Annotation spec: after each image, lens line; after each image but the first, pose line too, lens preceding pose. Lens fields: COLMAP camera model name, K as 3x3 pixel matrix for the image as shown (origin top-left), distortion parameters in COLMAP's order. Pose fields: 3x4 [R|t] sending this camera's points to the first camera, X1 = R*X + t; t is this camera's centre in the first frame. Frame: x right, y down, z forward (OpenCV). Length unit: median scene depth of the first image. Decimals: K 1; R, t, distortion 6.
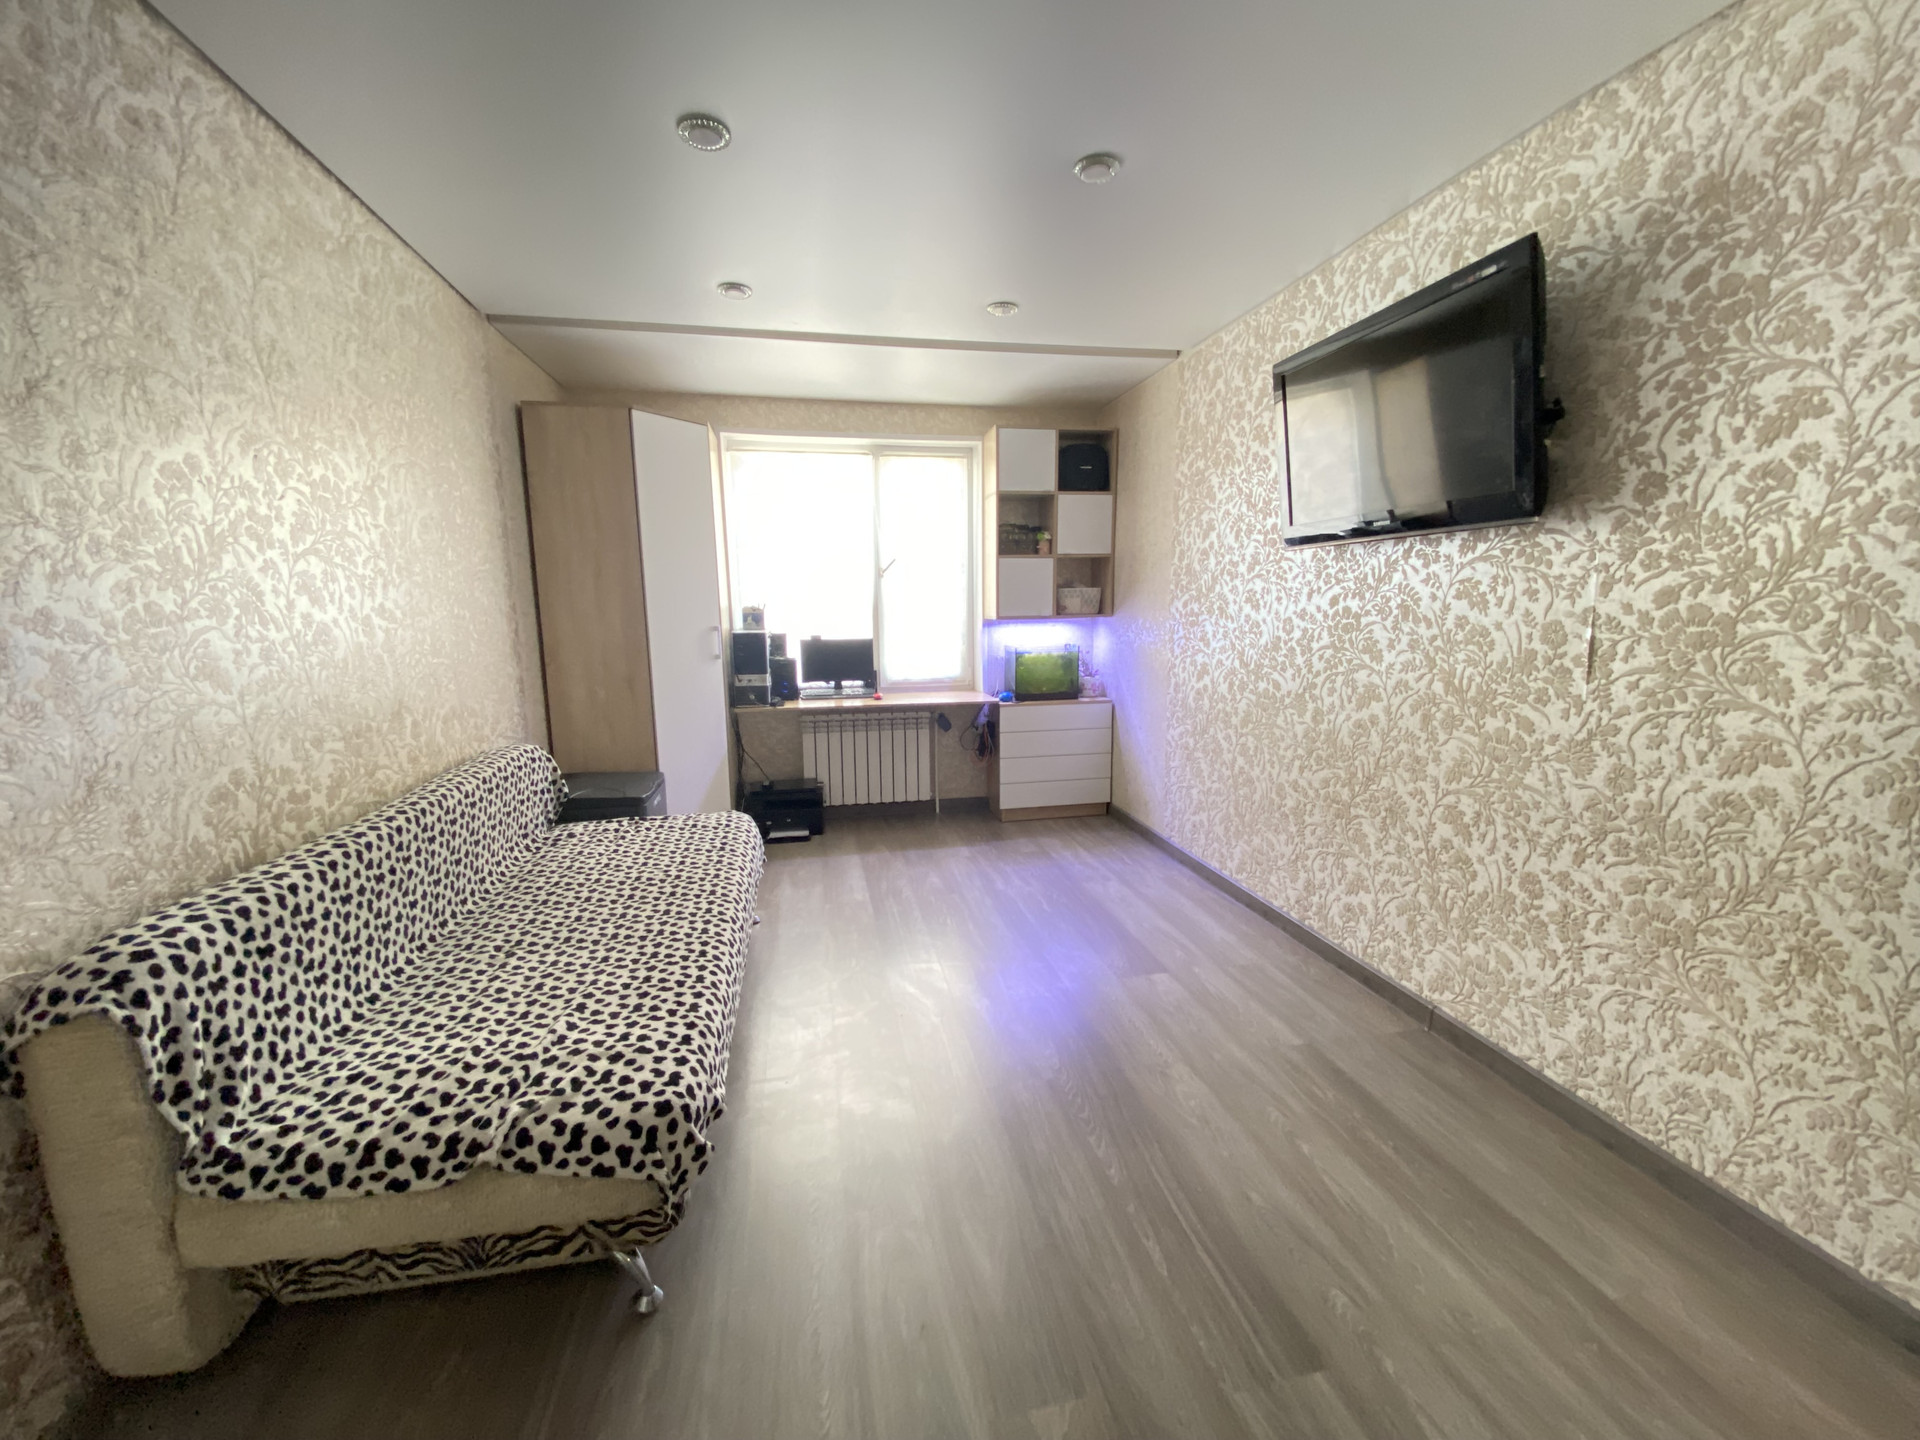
lens RADIAL K [[778.2, 0, 958.5], [0, 778.2, 718.9], [0, 0, 1]] dist [0.018223, -0.018573]
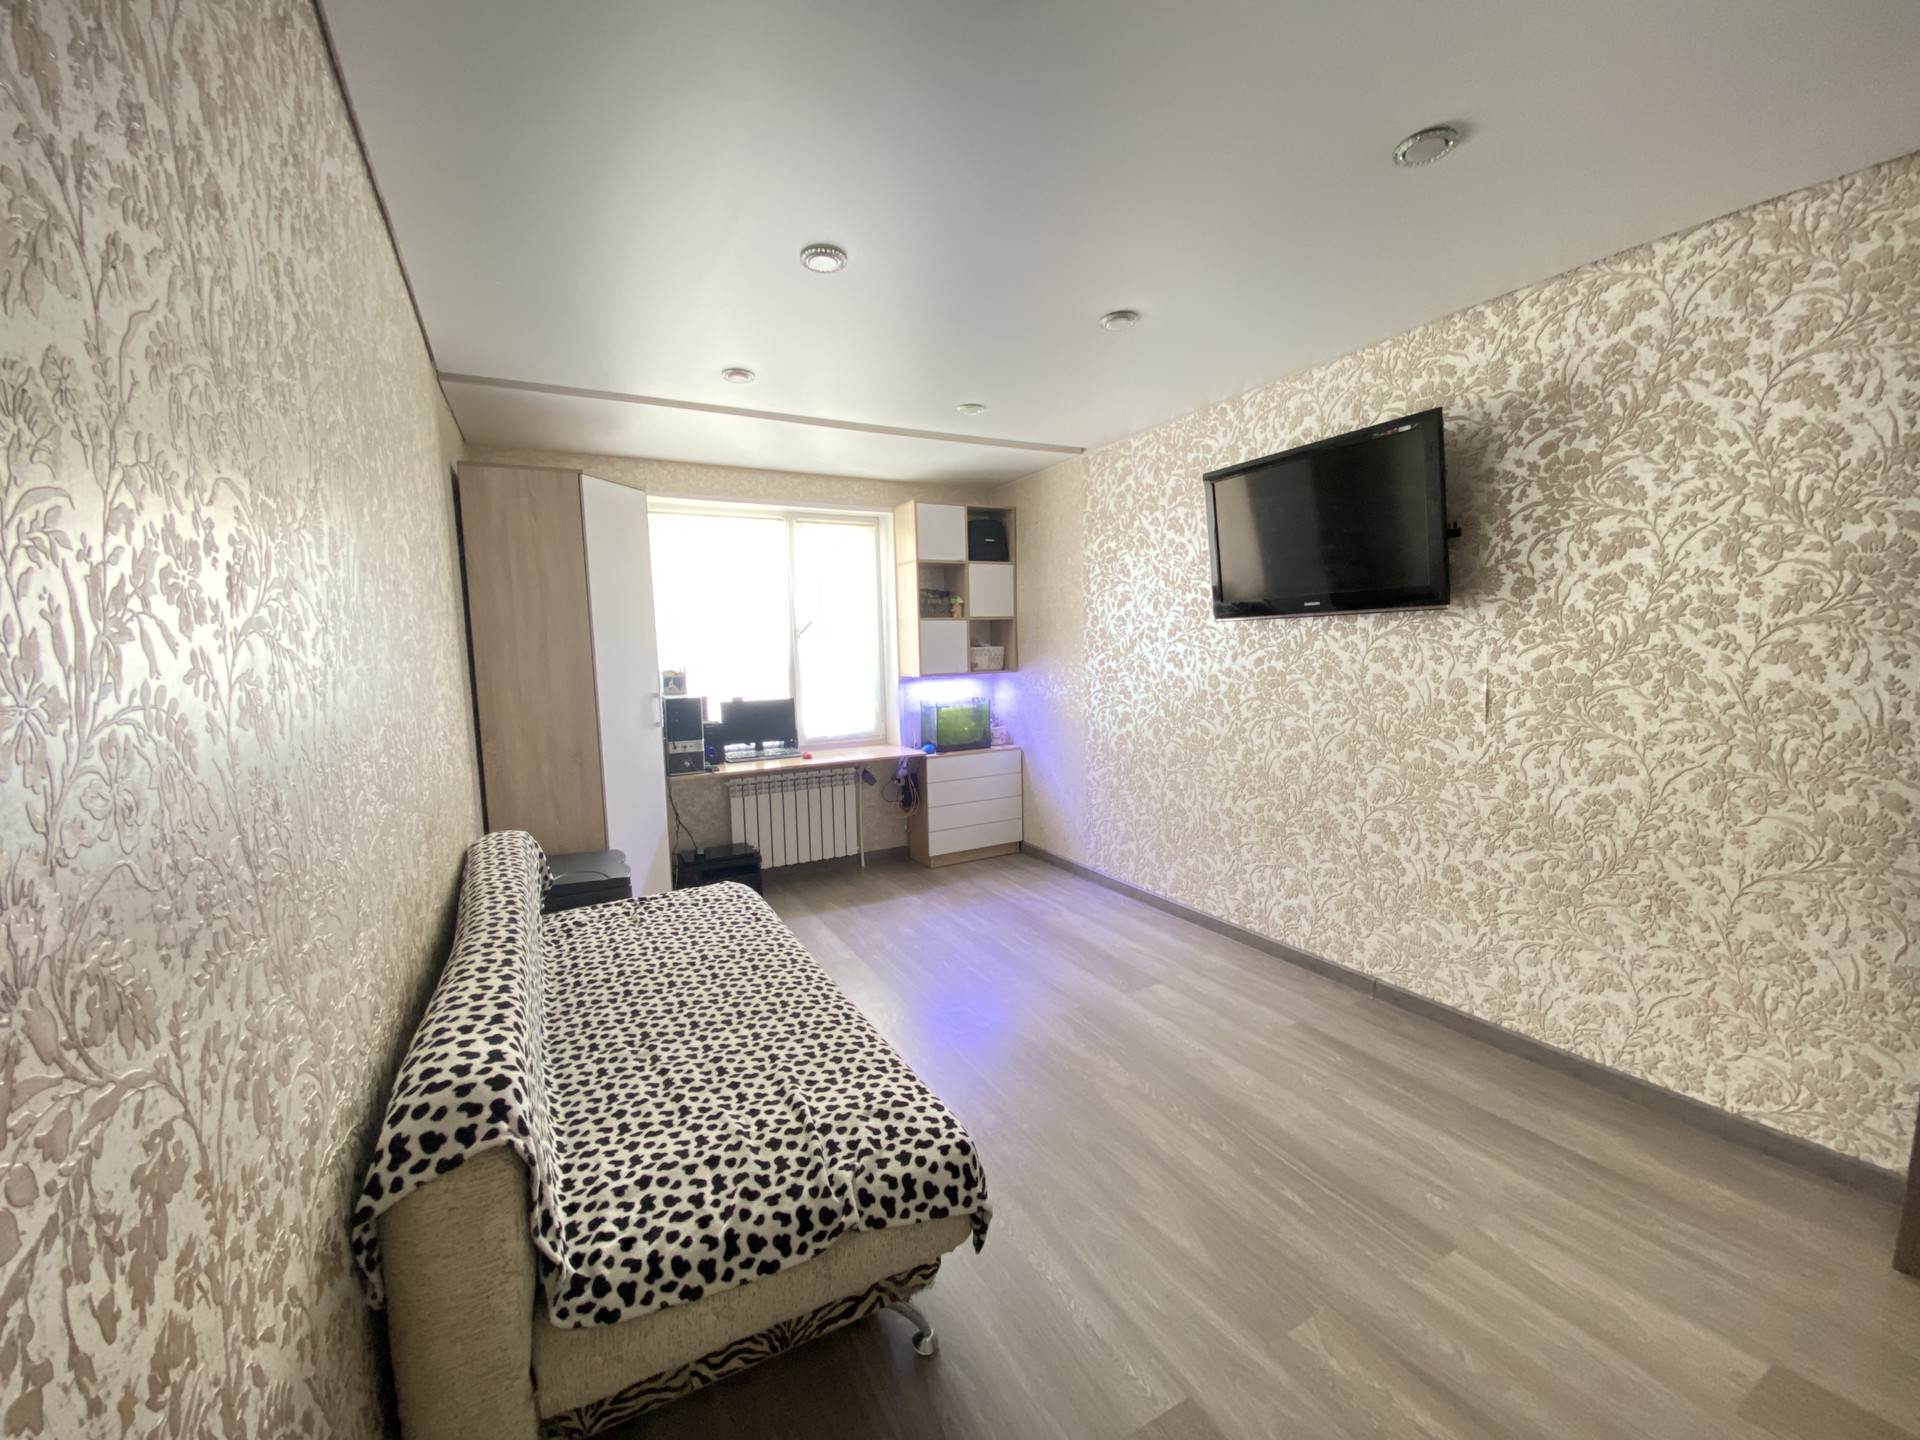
lens RADIAL K [[775.0, 0, 960.0], [0, 775.0, 720.0], [0, 0, 1]] dist [0.021835, -0.020080]
pose [[0.957172, -0.040256, 0.286706, -0.520692], [0.056774, 0.997158, -0.049532, -0.037868], [-0.283897, 0.063688, 0.956737, -0.068217]]
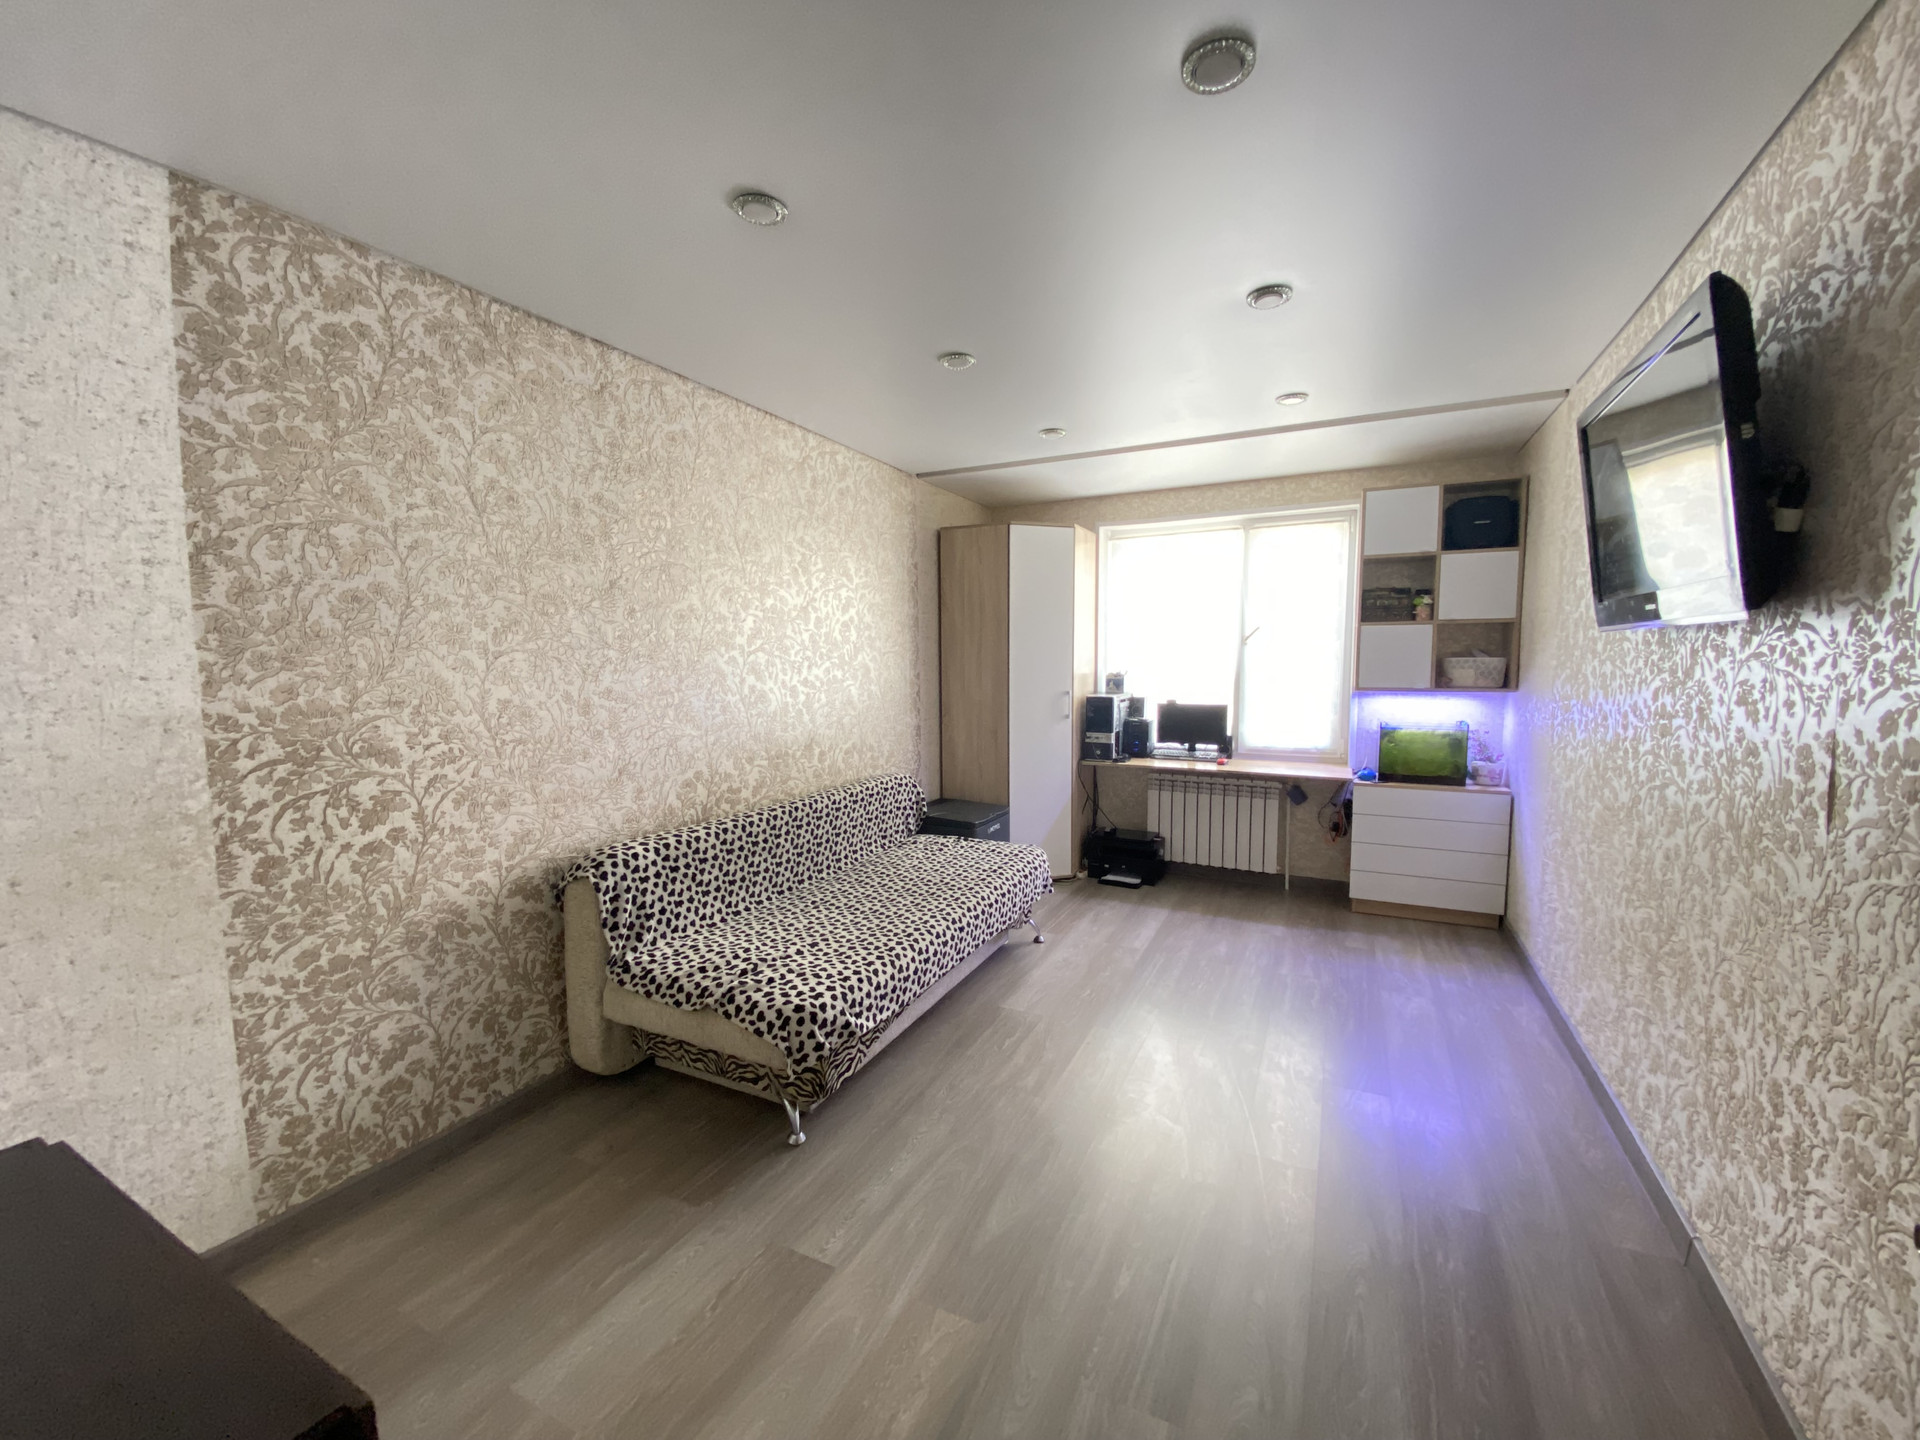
lens RADIAL K [[778.8, 0, 960.0], [0, 778.8, 720.0], [0, 0, 1]] dist [0.045186, -0.031321]
pose [[0.793123, 0.057594, -0.606333, 0.634154], [-0.094383, 0.995115, -0.028936, -0.056207], [0.601704, 0.080177, 0.794684, -0.094042]]
